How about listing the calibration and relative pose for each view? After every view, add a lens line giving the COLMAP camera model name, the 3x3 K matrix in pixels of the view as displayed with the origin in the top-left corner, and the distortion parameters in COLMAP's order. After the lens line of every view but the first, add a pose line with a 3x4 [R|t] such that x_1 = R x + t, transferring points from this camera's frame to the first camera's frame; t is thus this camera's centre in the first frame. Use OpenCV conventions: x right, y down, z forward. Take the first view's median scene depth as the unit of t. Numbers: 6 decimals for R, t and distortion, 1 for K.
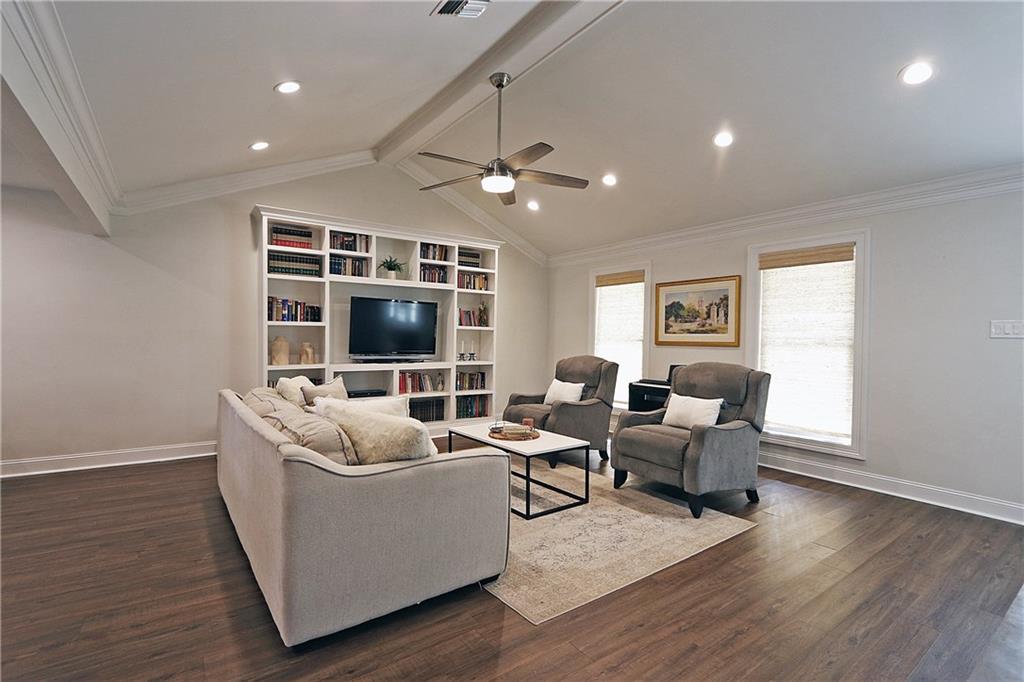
lens RADIAL K [[476.5, 0, 510.3], [0, 476.5, 339.2], [0, 0, 1]] dist [-0.016987, 0.002002]
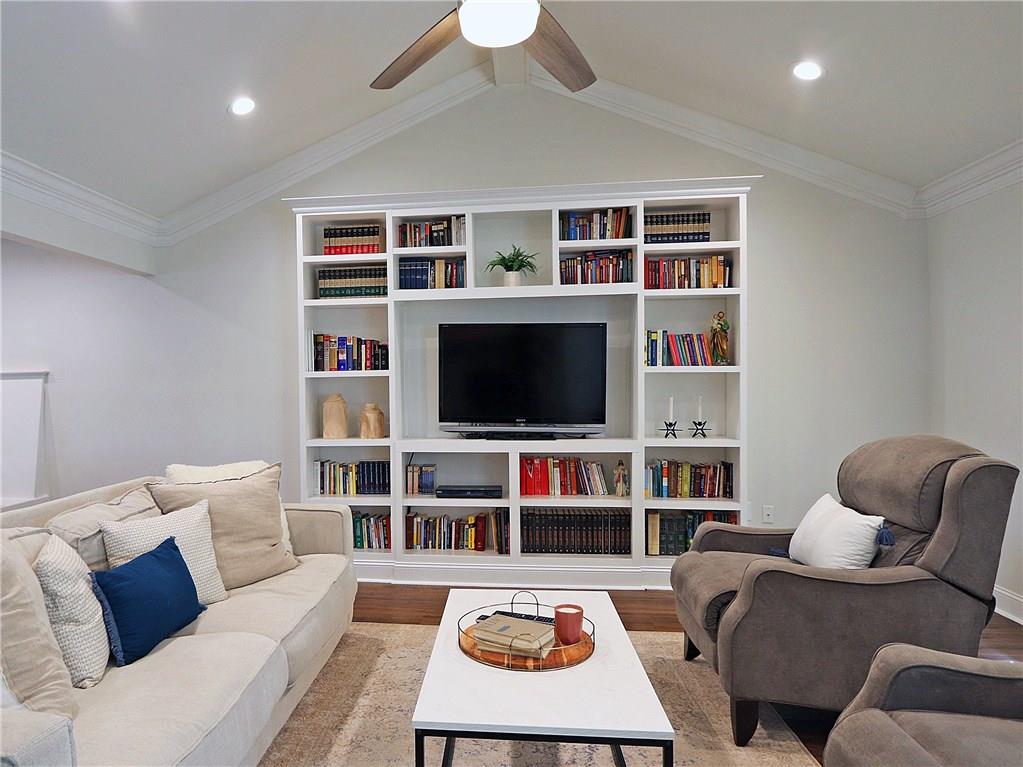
lens RADIAL K [[675.0, 0, 511.5], [0, 675.0, 381.2], [0, 0, 1]] dist [-0.028882, 0.000306]
pose [[0.727393, -0.022980, -0.685837, 0.277238], [0.016725, 0.999736, -0.015759, -0.004552], [0.686018, -0.000007, 0.727585, 0.424361]]
